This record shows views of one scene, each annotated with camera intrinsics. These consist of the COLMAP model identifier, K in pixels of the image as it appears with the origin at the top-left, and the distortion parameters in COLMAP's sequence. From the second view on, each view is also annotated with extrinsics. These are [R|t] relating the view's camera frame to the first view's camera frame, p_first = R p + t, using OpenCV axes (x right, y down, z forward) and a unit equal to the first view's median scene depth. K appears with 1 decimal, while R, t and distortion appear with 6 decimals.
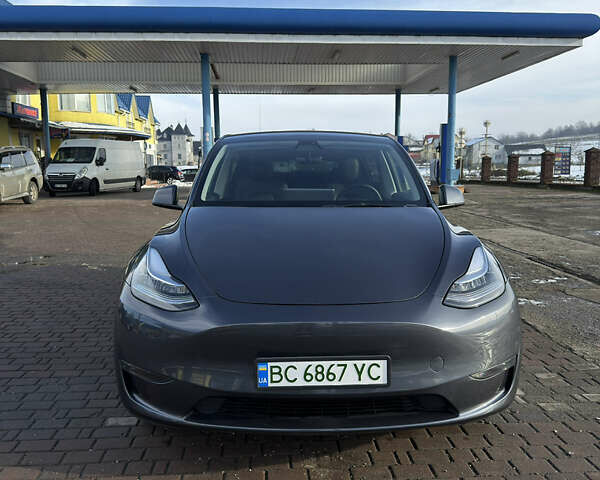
lens RADIAL K [[560.0, 0, 297.5], [0, 560.0, 248.5], [0, 0, 1]] dist [0.141896, -0.275504]
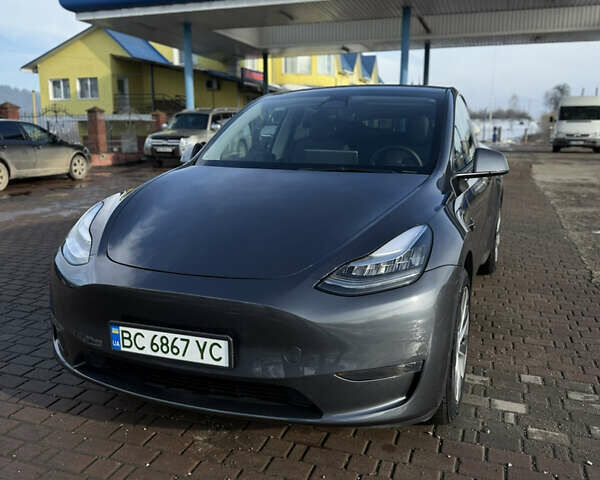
lens RADIAL K [[560.7, 0, 300.9], [0, 560.7, 251.6], [0, 0, 1]] dist [0.142895, -0.293112]
pose [[0.917497, 0.089395, -0.387568, 0.600791], [-0.061297, 0.994554, 0.084290, -0.028231], [0.392992, -0.053579, 0.917980, 0.225407]]
